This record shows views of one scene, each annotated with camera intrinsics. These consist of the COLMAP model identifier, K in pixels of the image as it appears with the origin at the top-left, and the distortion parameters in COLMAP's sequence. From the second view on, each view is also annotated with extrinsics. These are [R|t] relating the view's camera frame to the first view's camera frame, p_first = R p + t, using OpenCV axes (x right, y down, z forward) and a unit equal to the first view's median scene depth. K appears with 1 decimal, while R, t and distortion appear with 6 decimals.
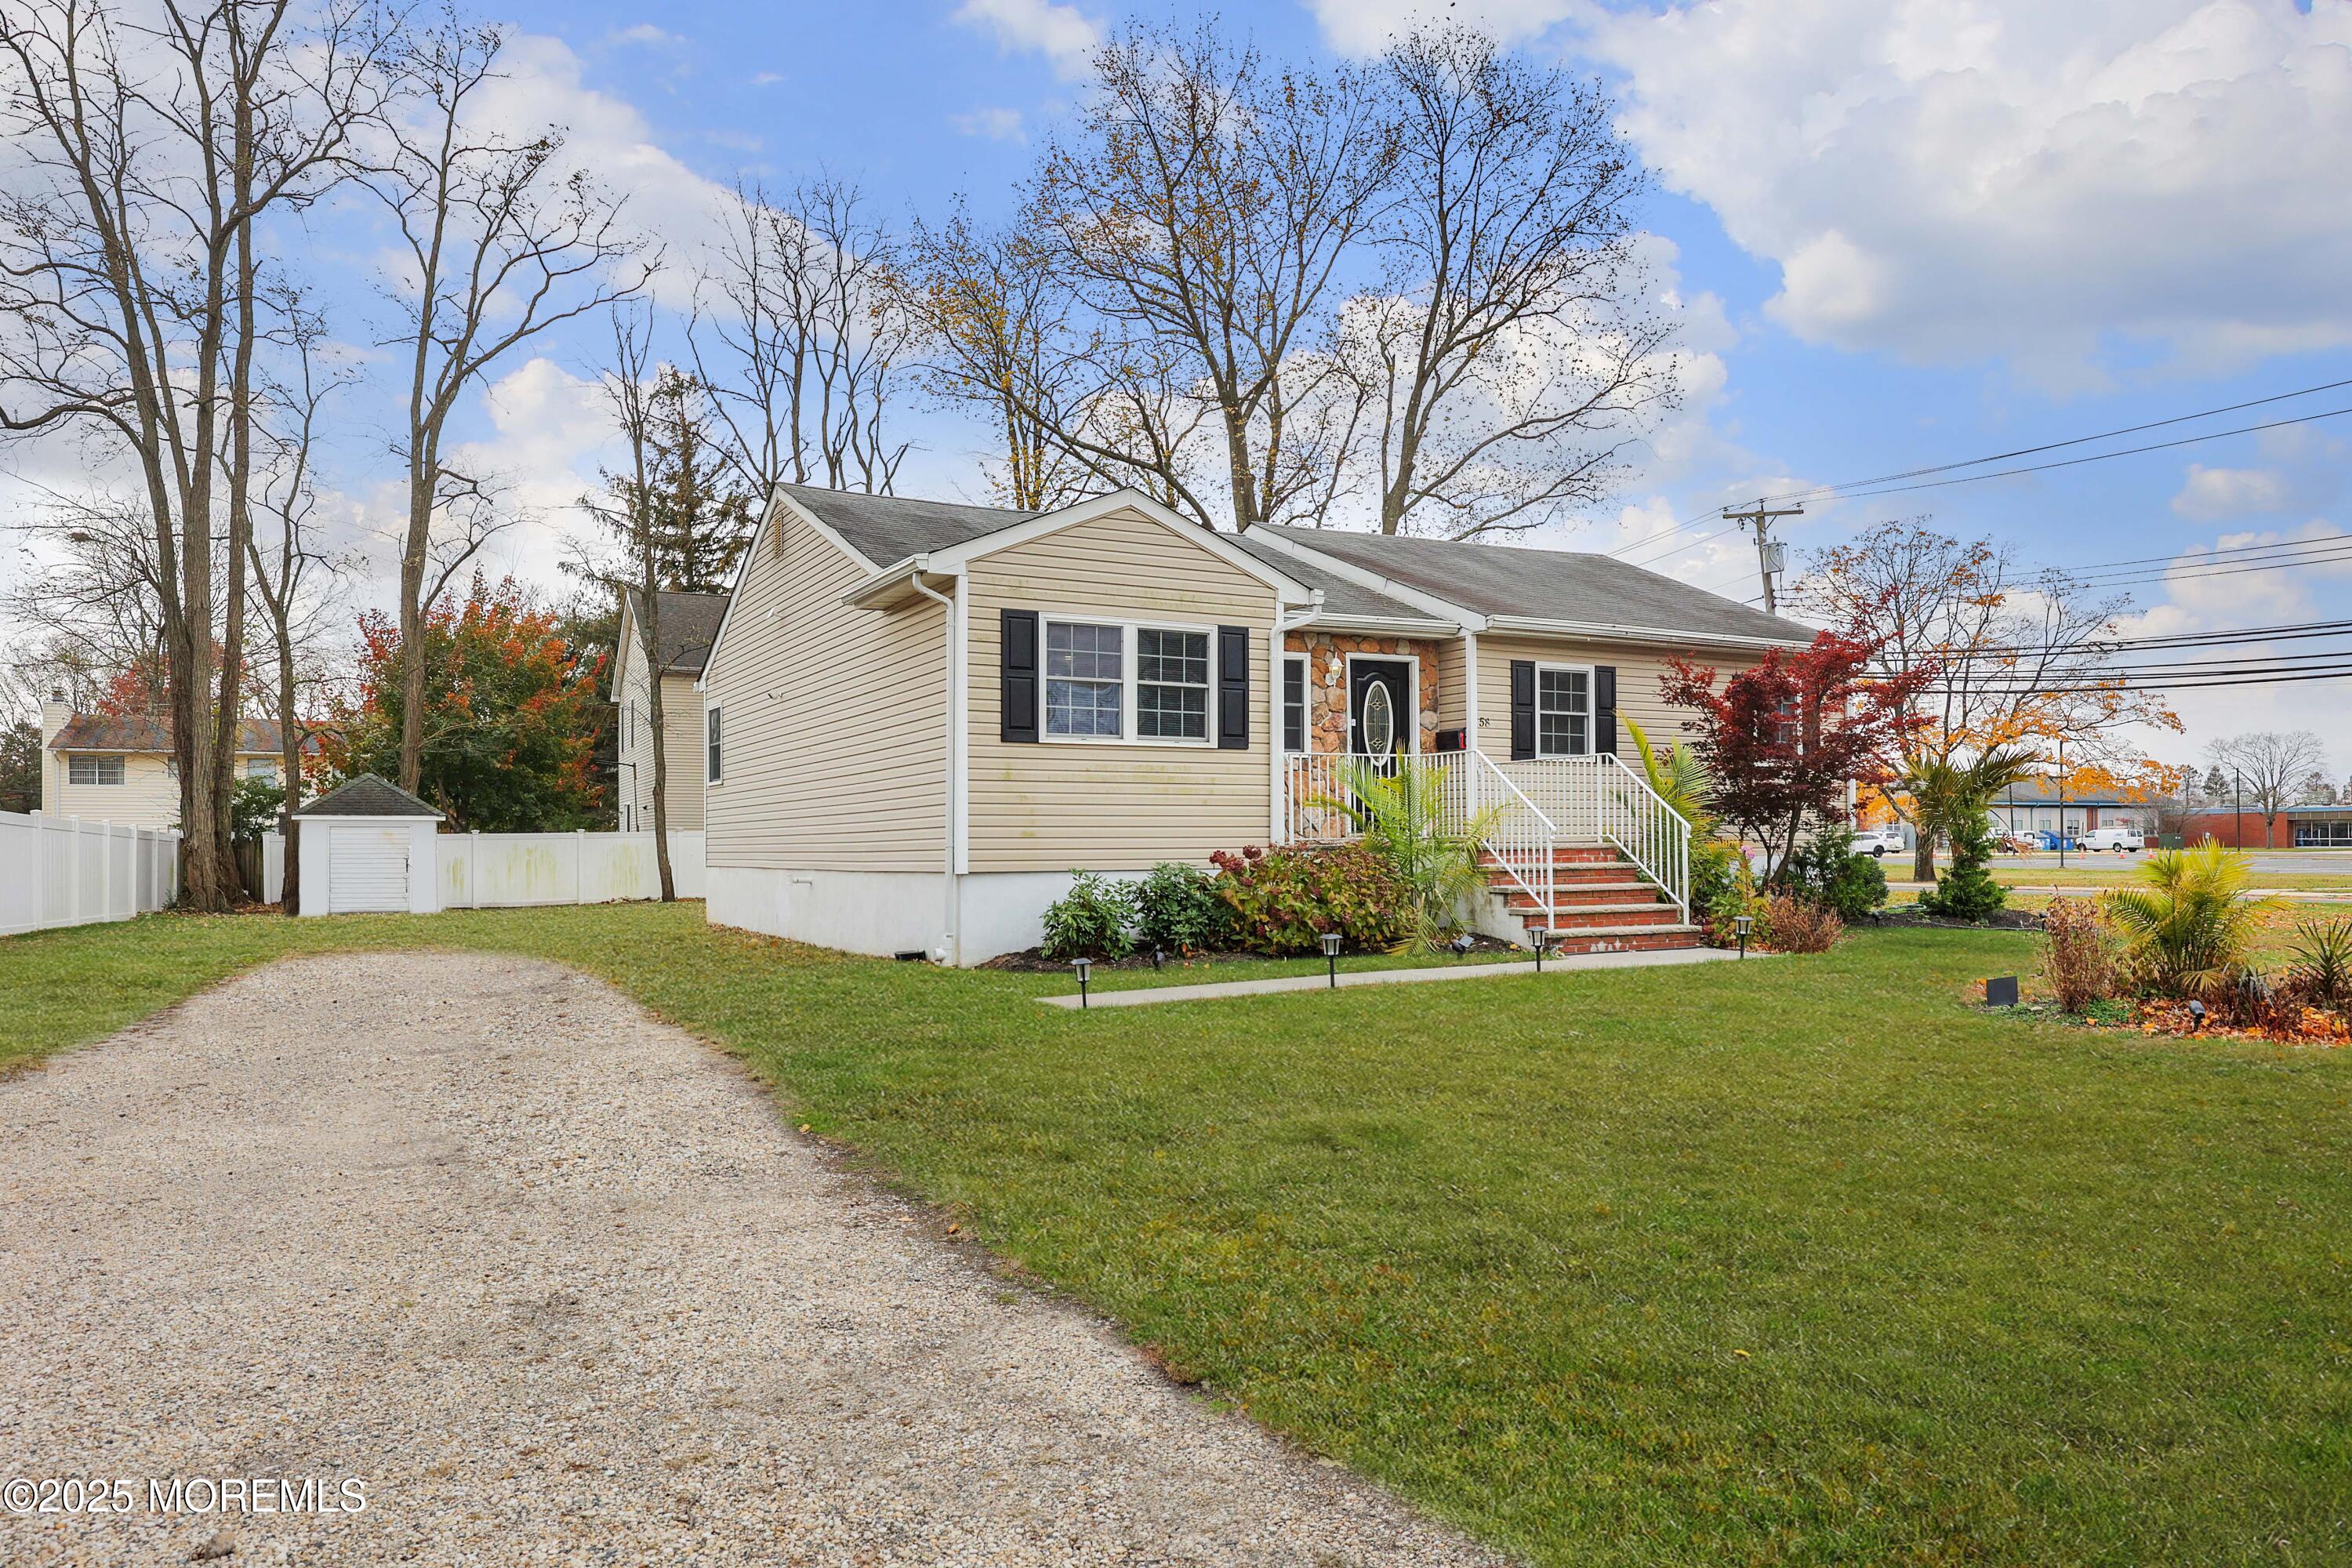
lens RADIAL K [[1519.7, 0, 1151.3], [0, 1519.7, 823.5], [0, 0, 1]] dist [0.015903, -0.000166]
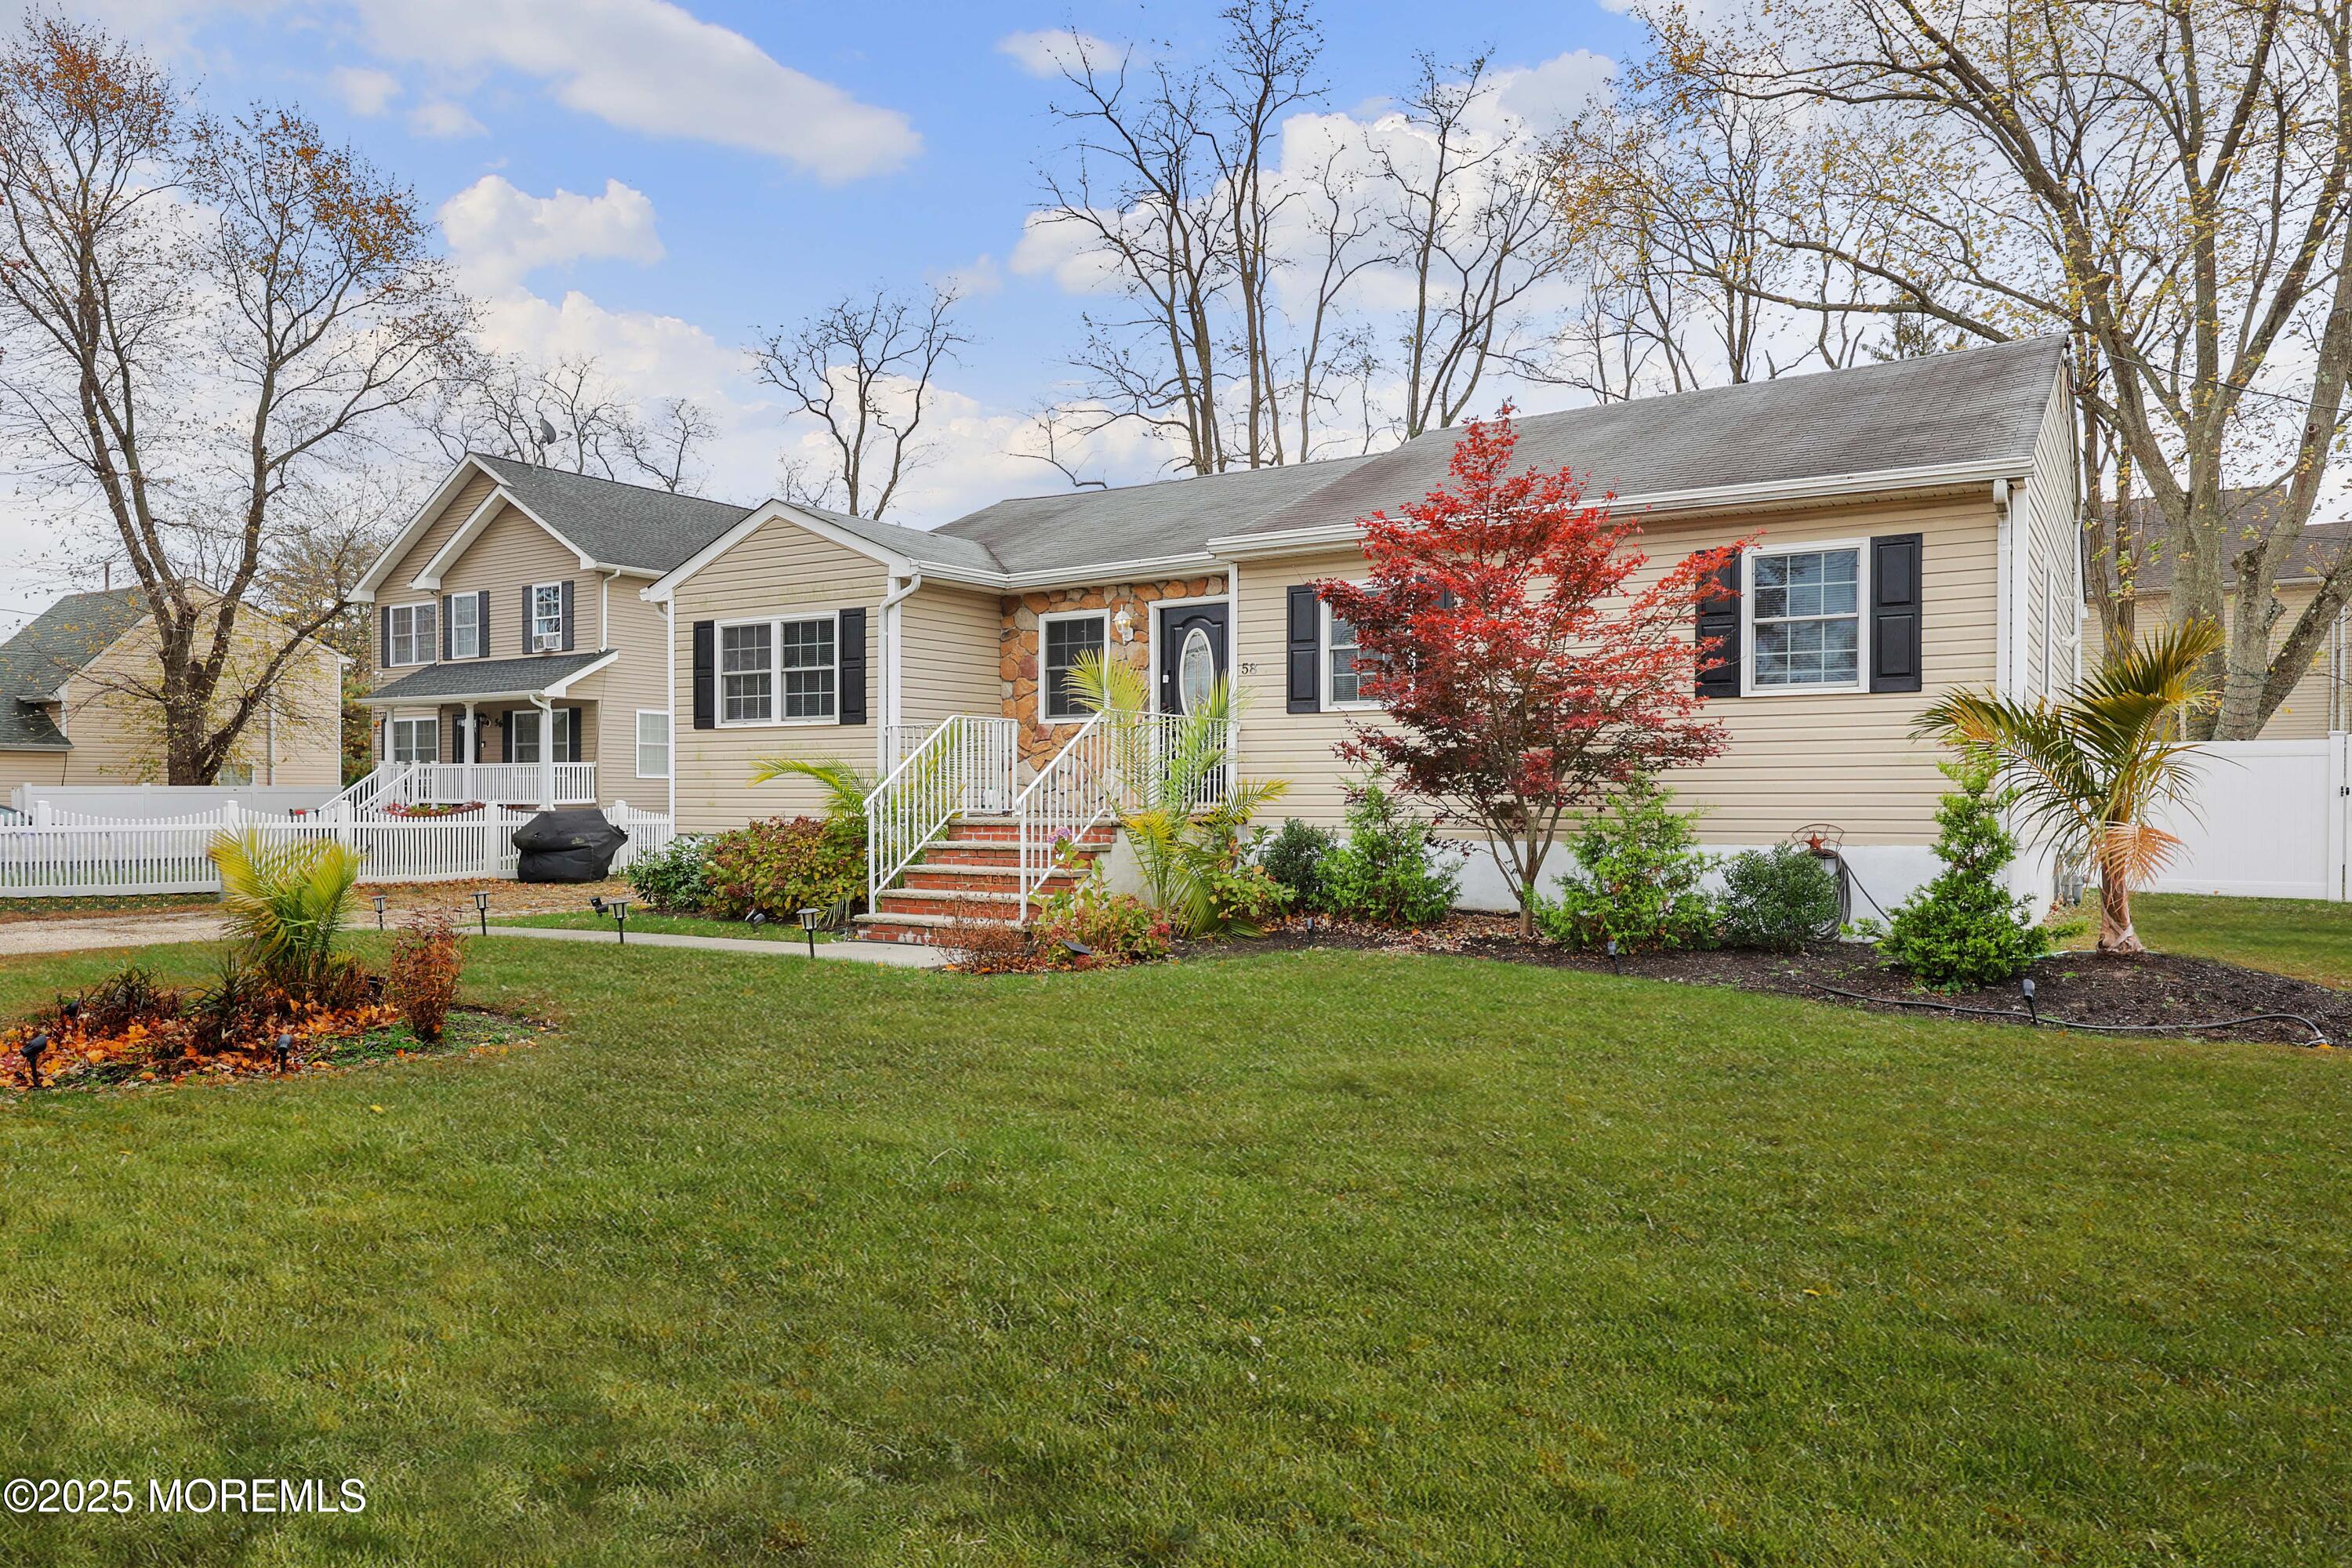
lens RADIAL K [[1582.9, 0, 1140.4], [0, 1582.9, 785.7], [0, 0, 1]] dist [-0.003379, -0.001336]
pose [[0.475980, -0.001657, -0.879455, 0.978073], [0.008255, 0.999963, 0.002584, -0.006505], [0.879417, -0.008490, 0.475976, 0.567462]]
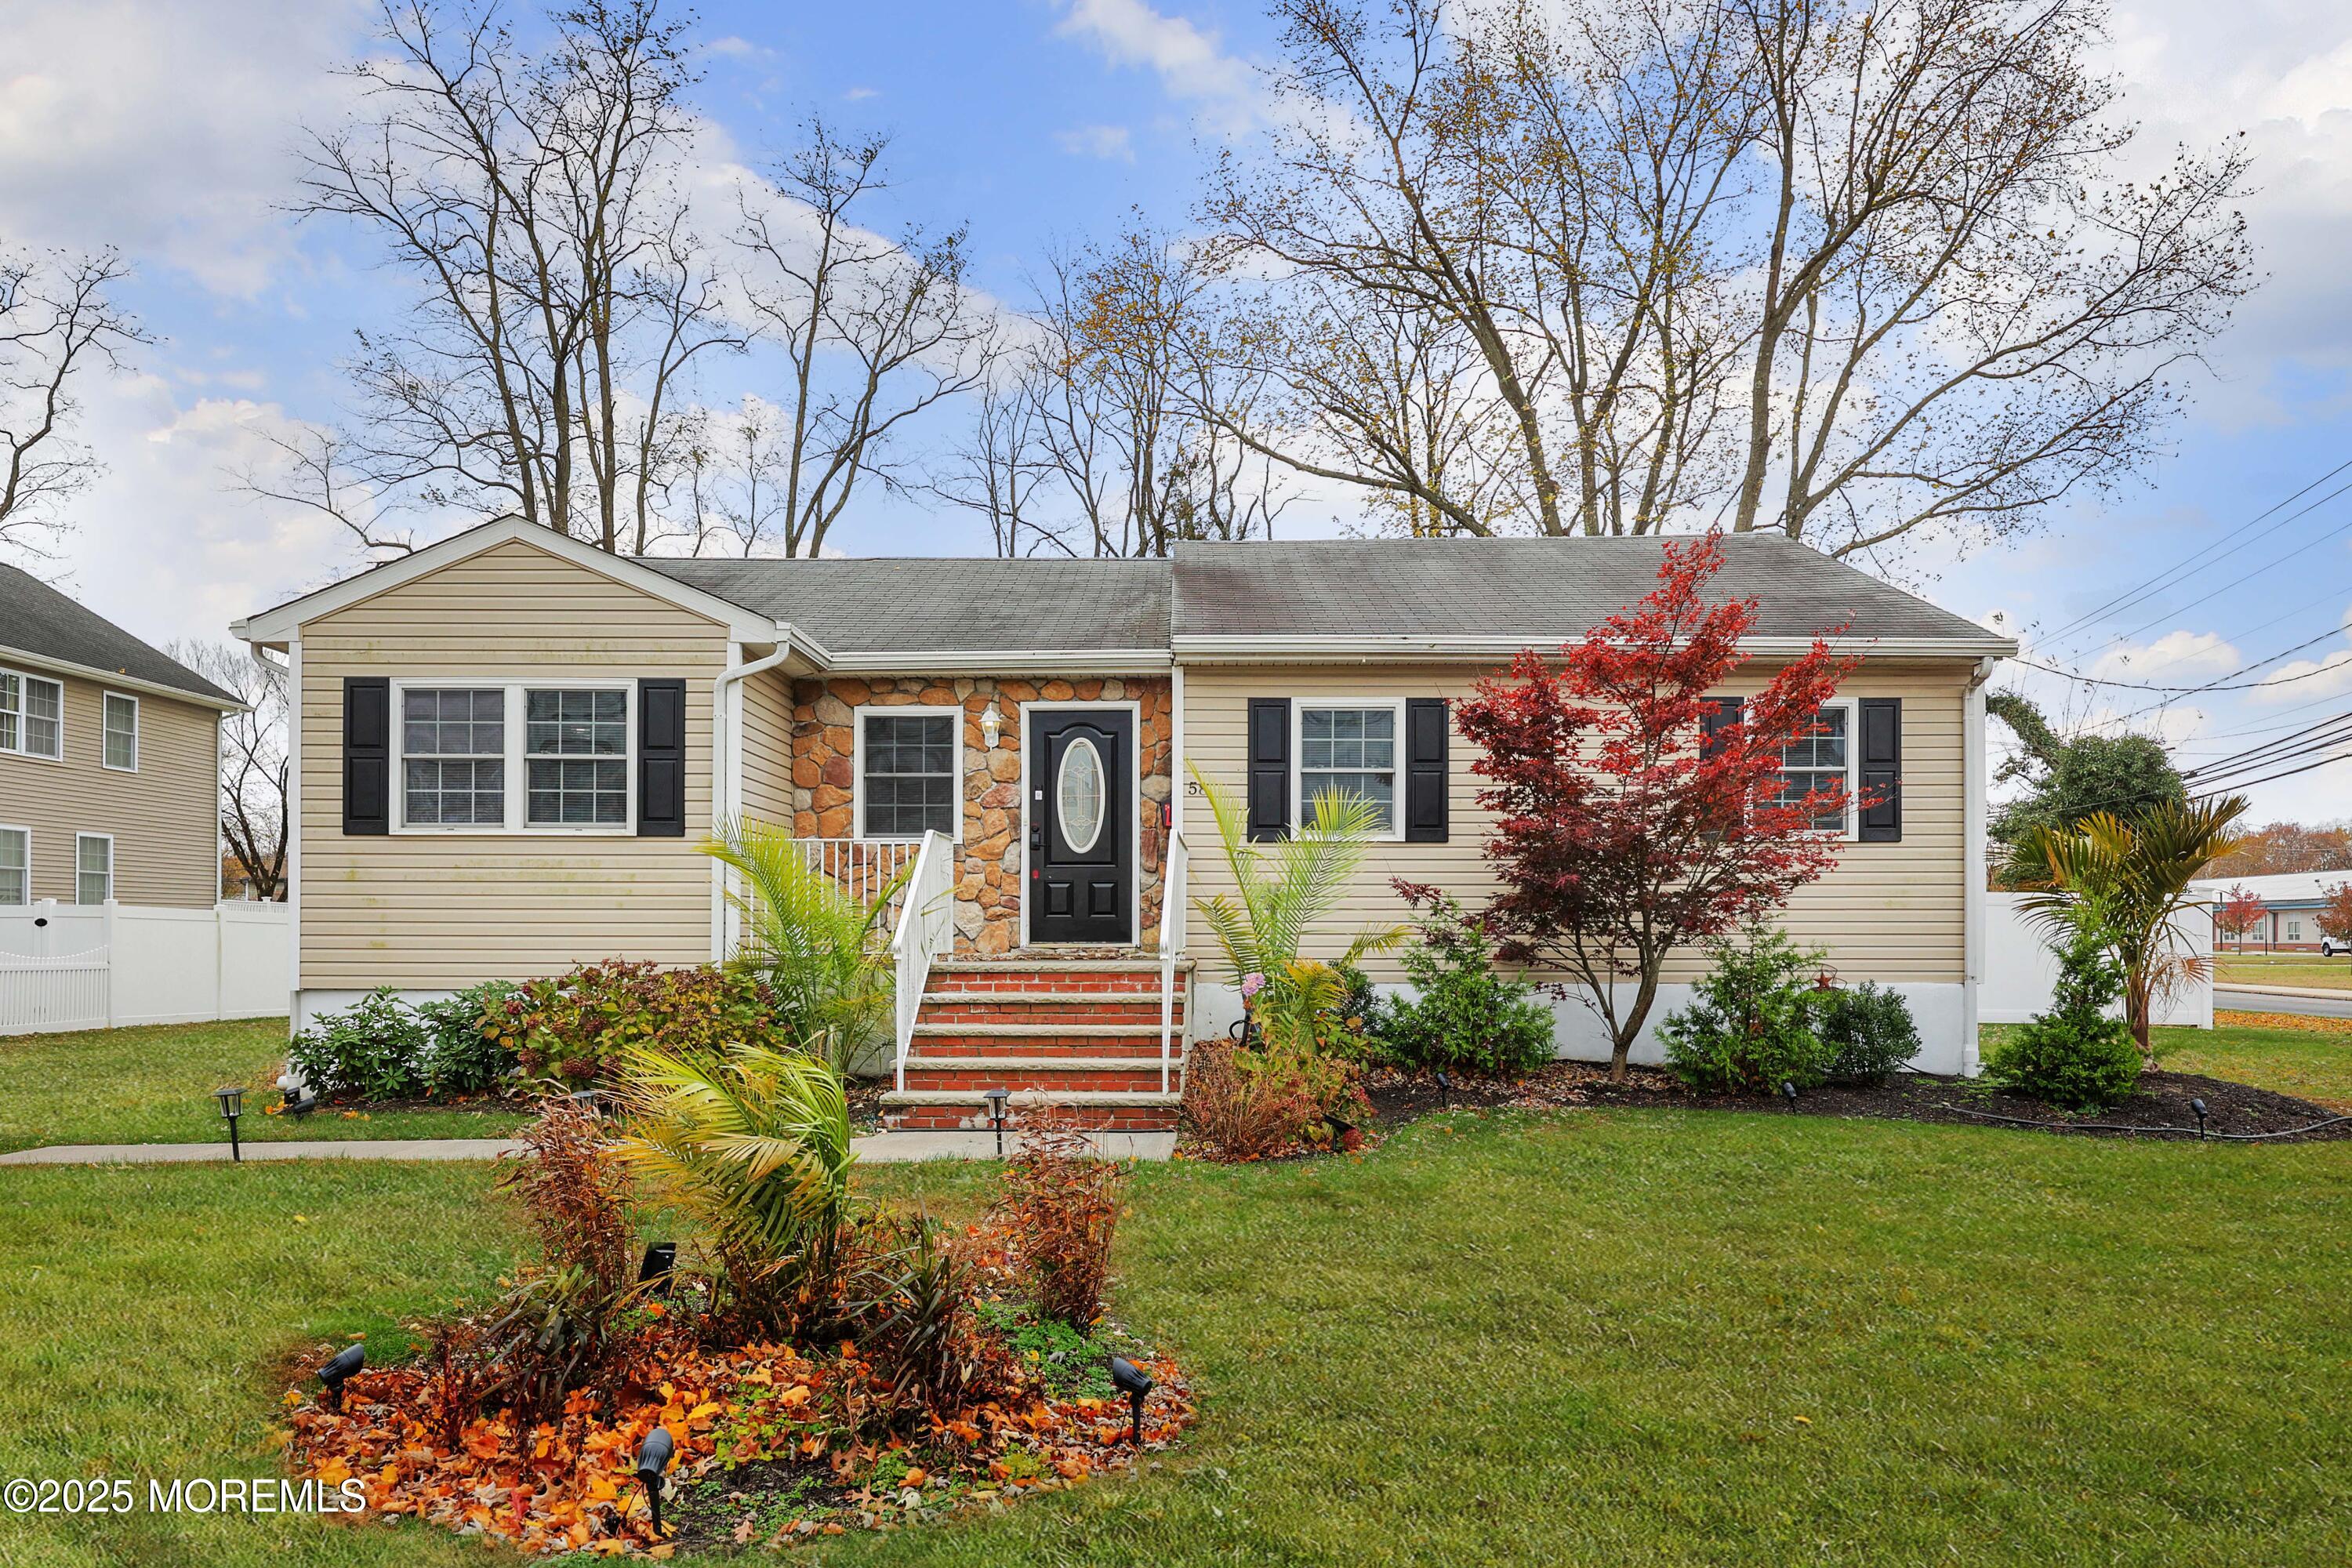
lens RADIAL K [[1667.0, 0, 1173.6], [0, 1667.0, 869.2], [0, 0, 1]] dist [0.003590, 0.002685]
pose [[0.879165, -0.014790, -0.476289, 0.601378], [-0.000643, 0.999481, -0.032223, -0.004316], [0.476518, 0.028635, 0.878698, 0.329773]]
